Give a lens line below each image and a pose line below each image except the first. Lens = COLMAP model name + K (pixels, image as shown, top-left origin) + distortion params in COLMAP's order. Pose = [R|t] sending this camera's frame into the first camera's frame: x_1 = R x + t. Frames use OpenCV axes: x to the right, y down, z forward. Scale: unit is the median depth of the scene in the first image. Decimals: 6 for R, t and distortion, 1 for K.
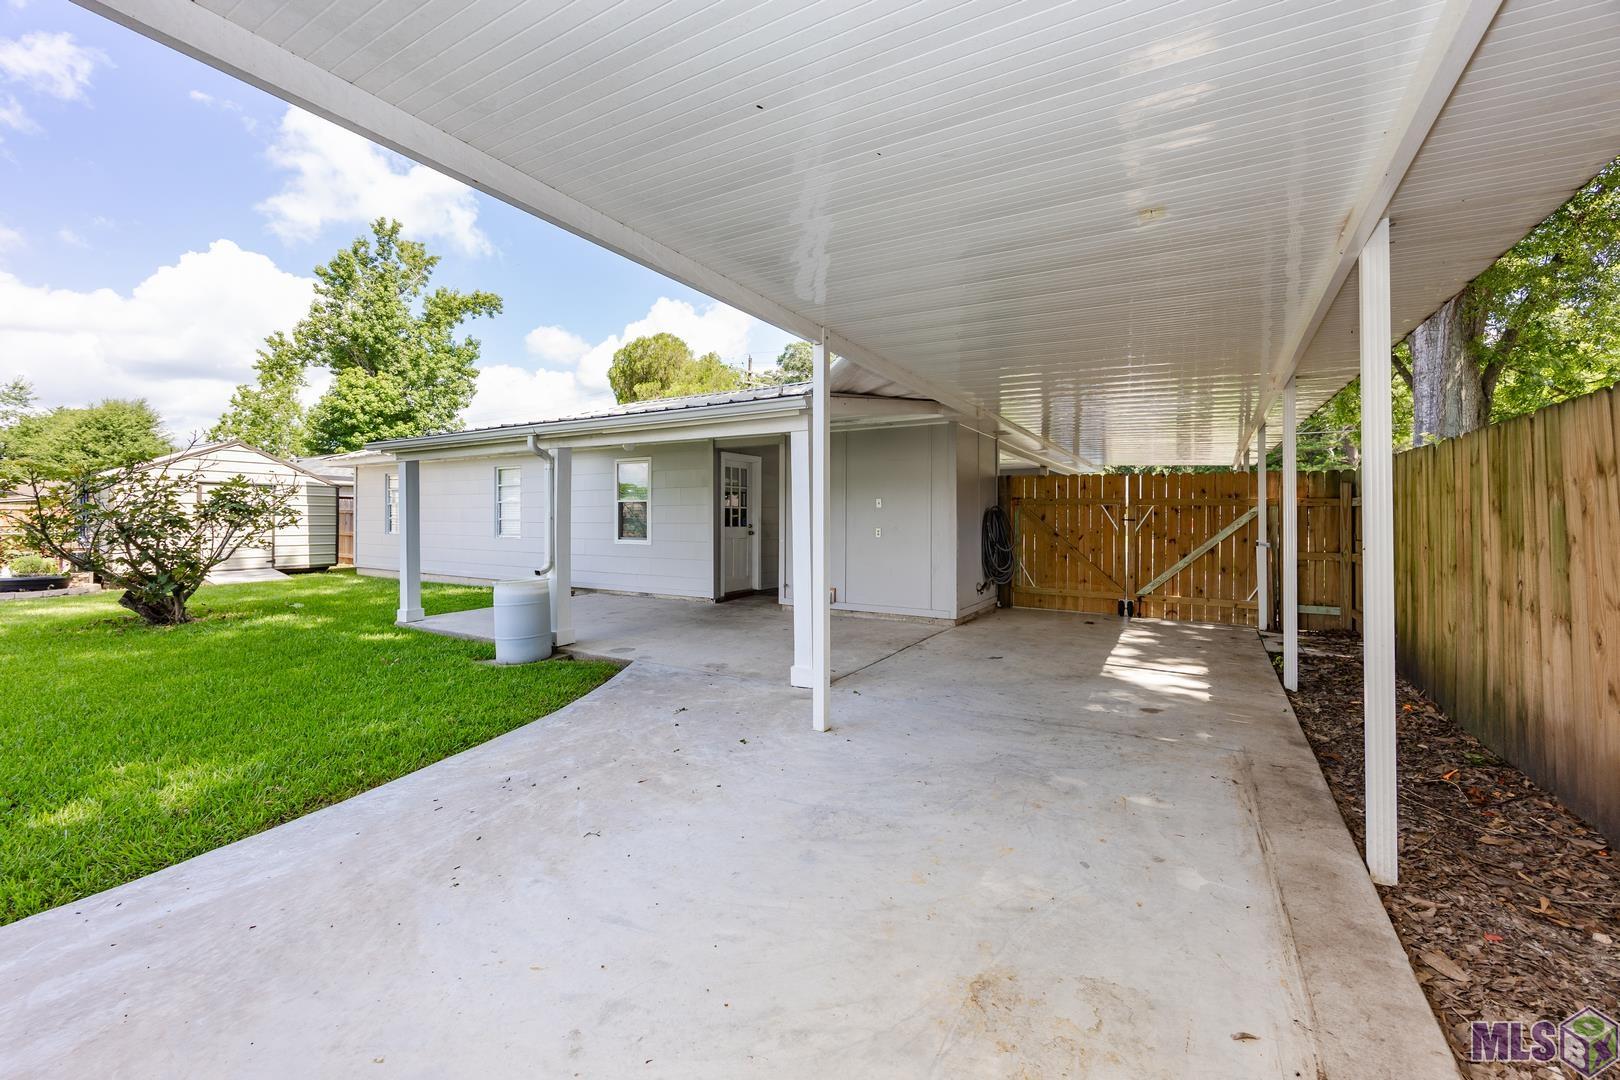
lens RADIAL K [[626.9, 0, 822.1], [0, 626.9, 504.6], [0, 0, 1]] dist [0.008709, -0.000197]
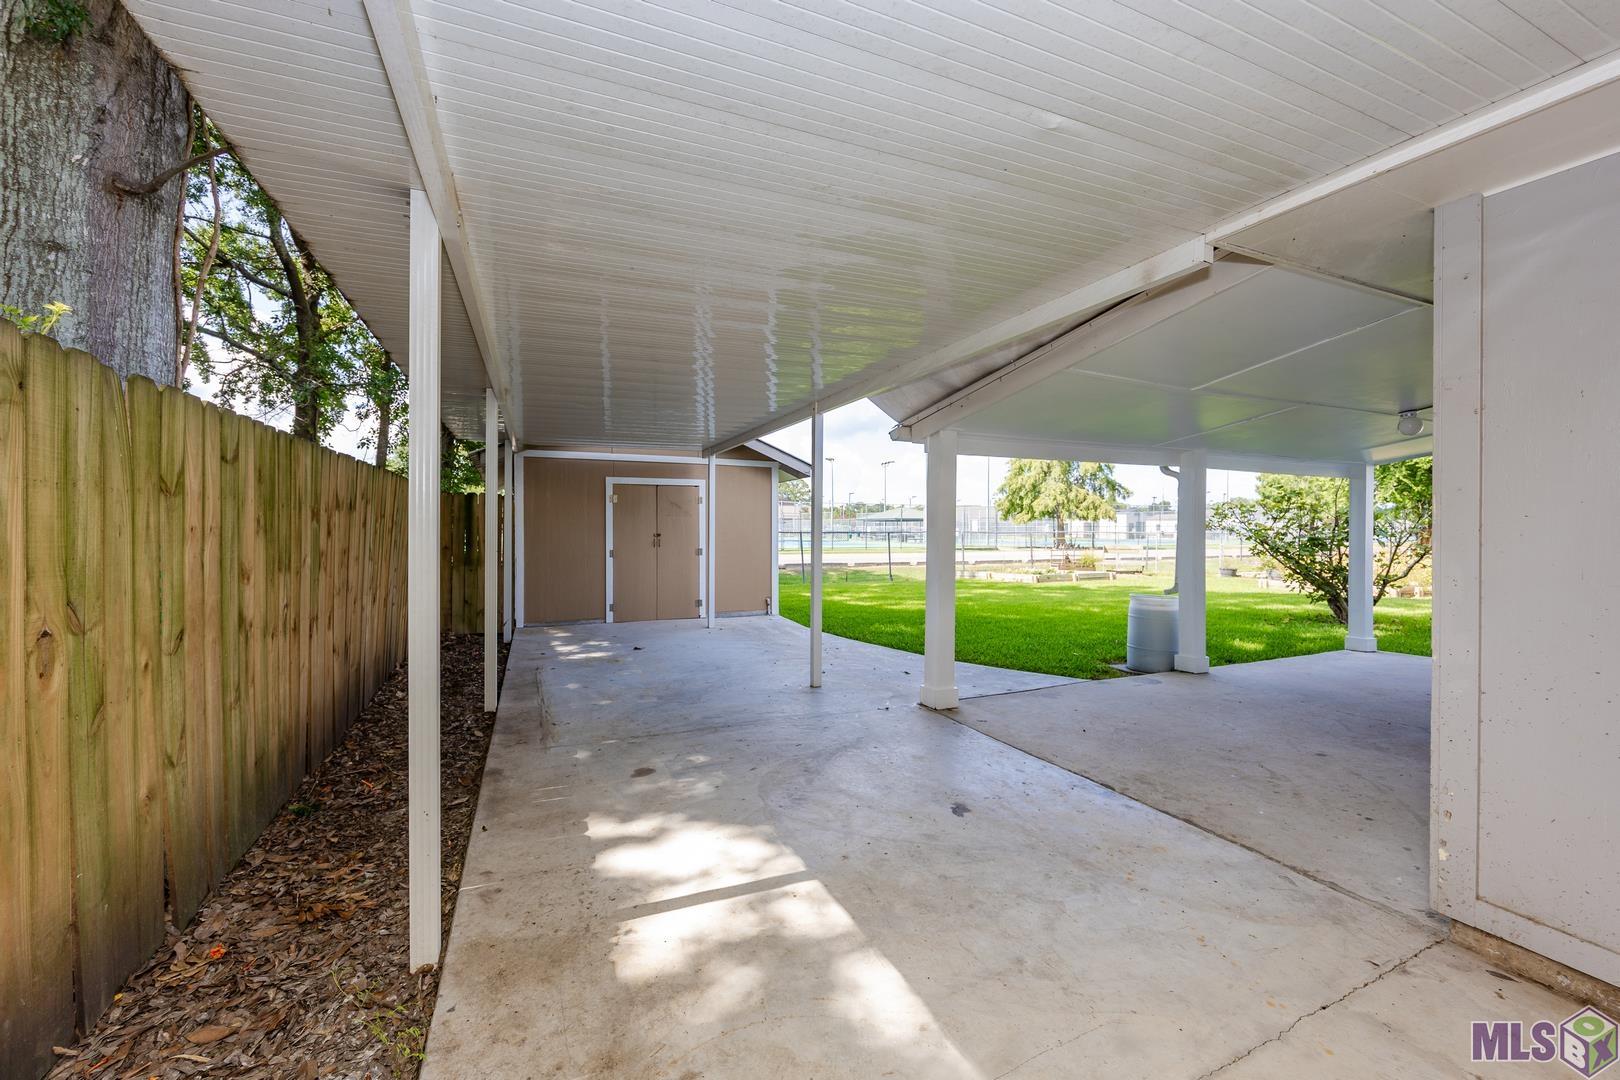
lens RADIAL K [[626.9, 0, 805.8], [0, 626.9, 531.7], [0, 0, 1]] dist [0.008709, -0.000197]
pose [[-0.575512, -0.004347, -0.817782, 0.190018], [0.010775, 0.999859, -0.012898, 0.004149], [0.817723, -0.016235, -0.575383, 0.291786]]
